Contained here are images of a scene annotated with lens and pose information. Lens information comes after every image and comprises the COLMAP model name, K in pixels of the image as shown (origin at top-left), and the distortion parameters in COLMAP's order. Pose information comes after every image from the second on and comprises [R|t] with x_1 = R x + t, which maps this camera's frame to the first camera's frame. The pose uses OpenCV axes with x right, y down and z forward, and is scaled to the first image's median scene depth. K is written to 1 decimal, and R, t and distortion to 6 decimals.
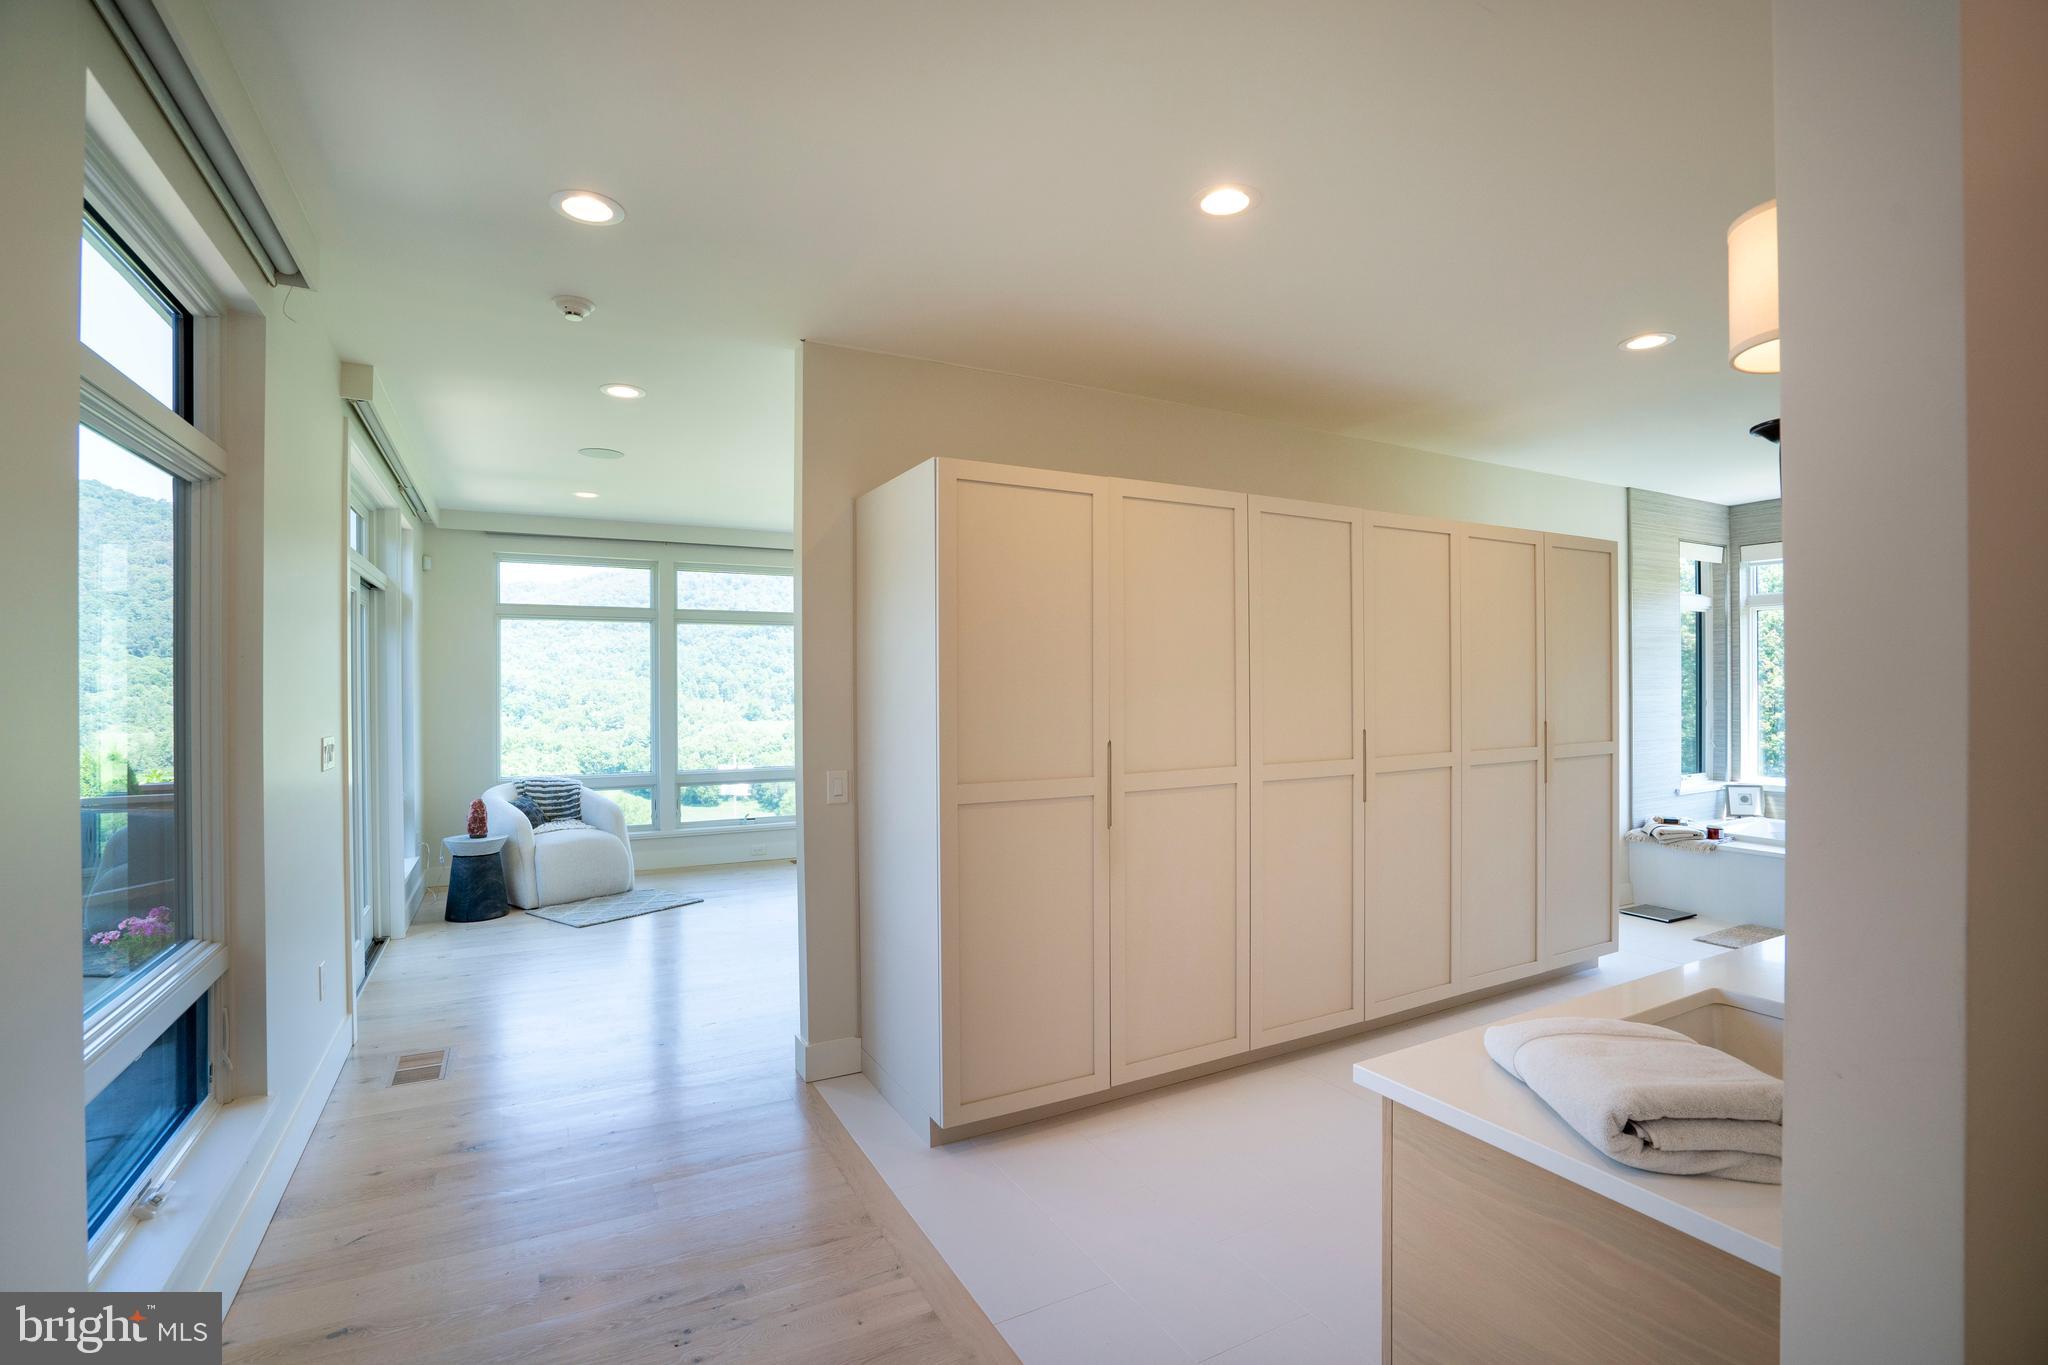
lens RADIAL K [[946.0, 0, 1024.0], [0, 946.0, 682.5], [0, 0, 1]] dist [-0.045600, -0.007513]
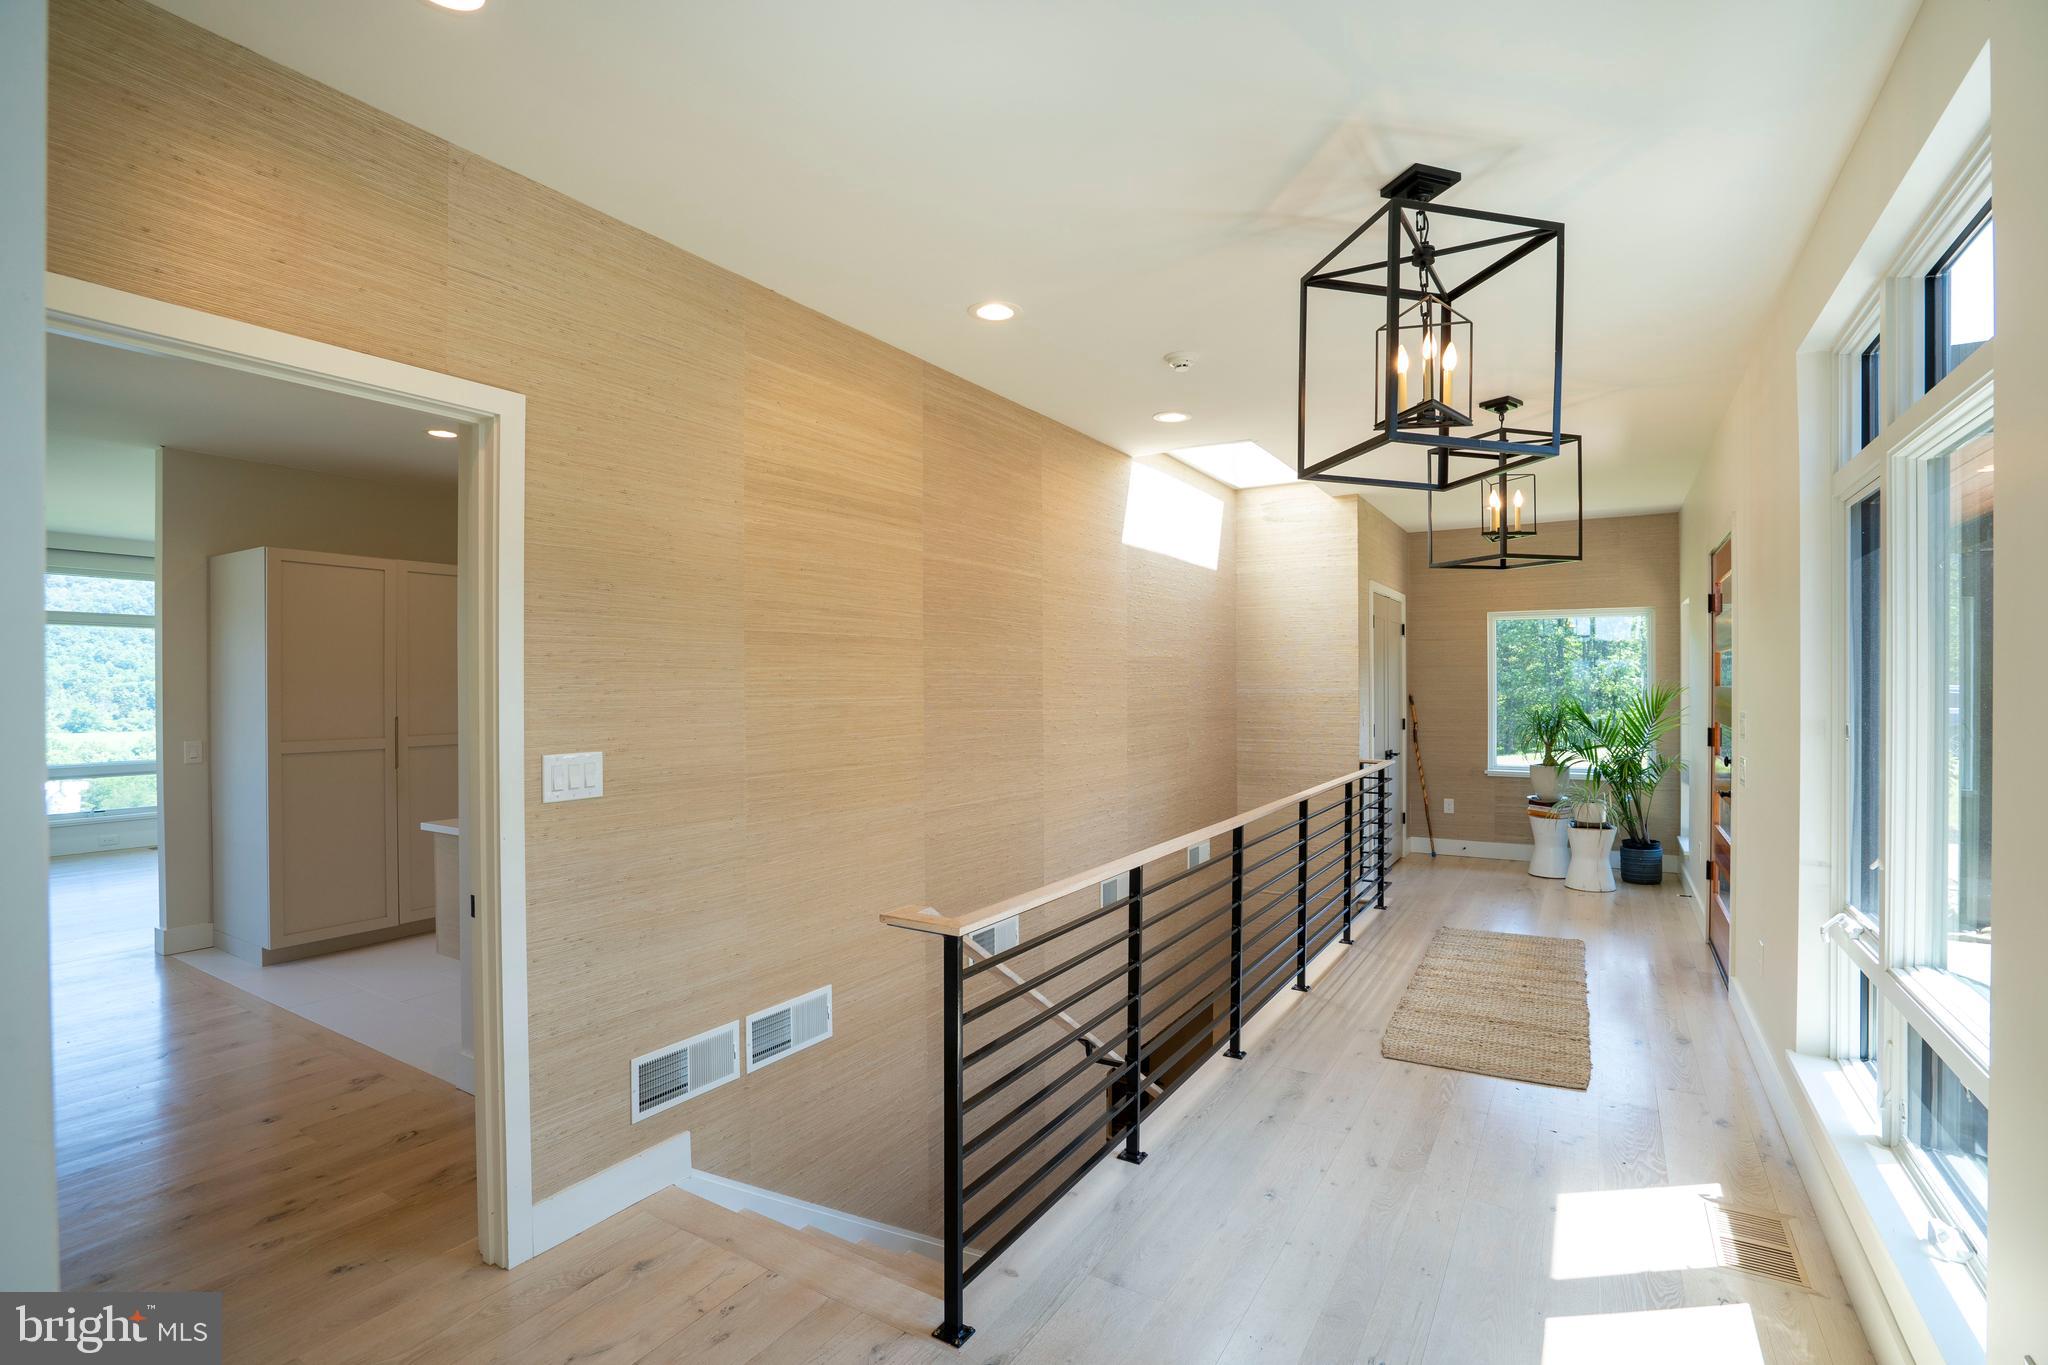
lens RADIAL K [[945.8, 0, 1029.9], [0, 945.8, 684.0], [0, 0, 1]] dist [-0.071892, 0.028036]
pose [[0.862348, 0.001955, 0.506312, 0.124627], [-0.002424, 0.999997, 0.000267, 0.000533], [-0.506310, -0.001457, 0.862350, -0.517886]]
